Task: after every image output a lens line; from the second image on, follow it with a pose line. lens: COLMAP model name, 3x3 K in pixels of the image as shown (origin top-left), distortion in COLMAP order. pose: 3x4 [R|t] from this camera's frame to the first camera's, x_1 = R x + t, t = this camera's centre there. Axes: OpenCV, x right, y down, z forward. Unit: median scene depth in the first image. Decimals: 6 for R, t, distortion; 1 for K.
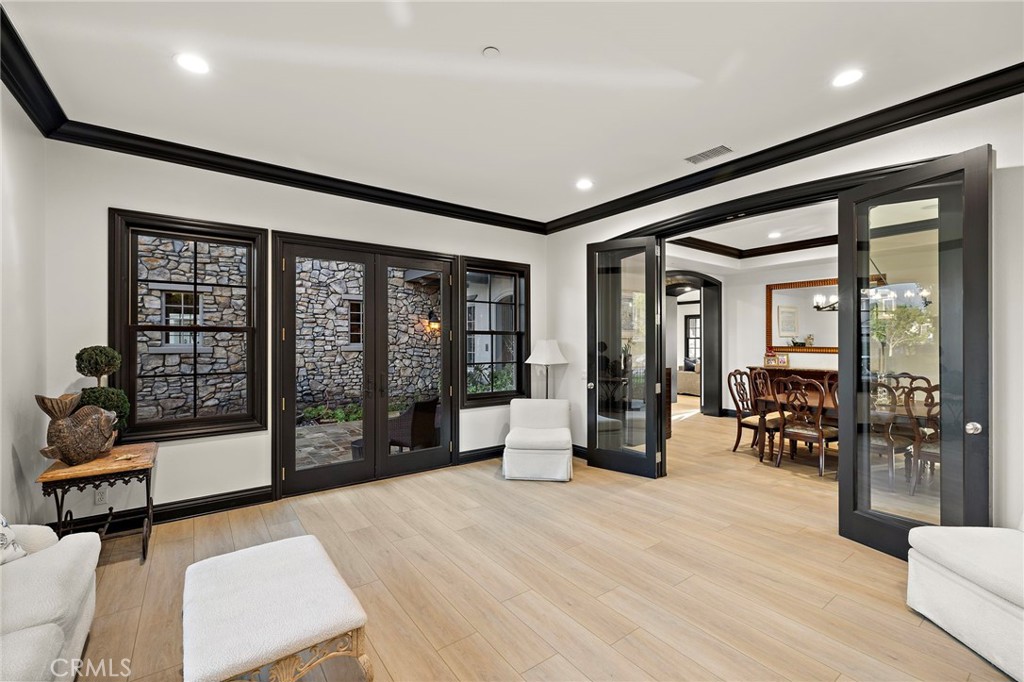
lens RADIAL K [[435.8, 0, 505.0], [0, 435.8, 342.6], [0, 0, 1]] dist [-0.001358, -0.000321]
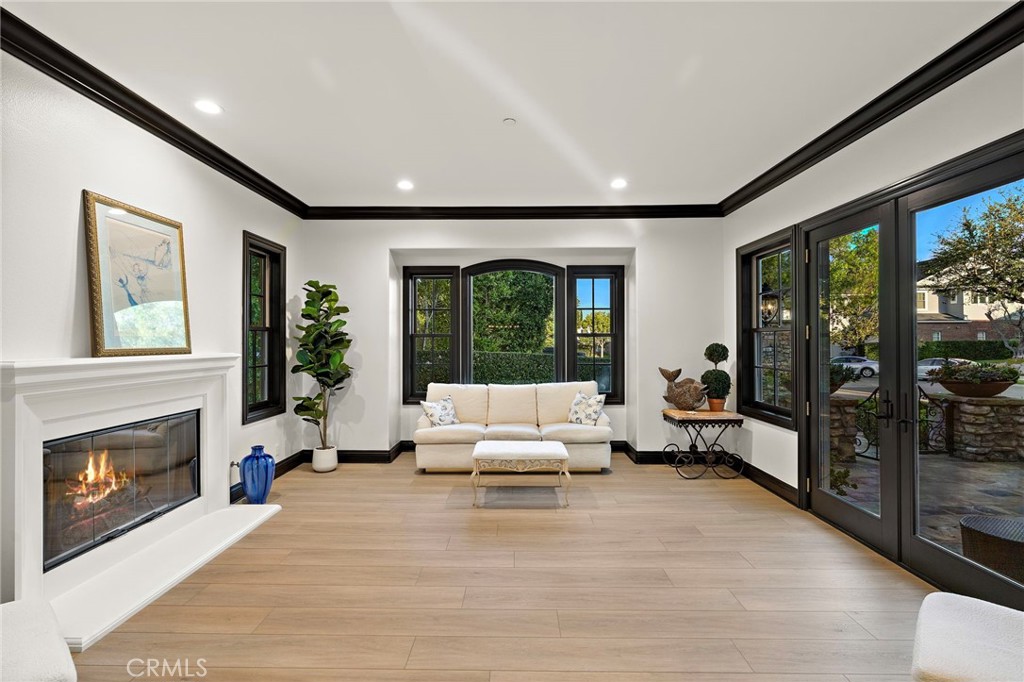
lens RADIAL K [[435.8, 0, 505.5], [0, 435.8, 340.7], [0, 0, 1]] dist [-0.001358, -0.000321]
pose [[-0.596027, 0.002907, -0.802959, 0.733598], [0.007802, 0.999967, -0.002170, -0.004722], [0.802926, -0.007558, -0.596030, 1.258870]]
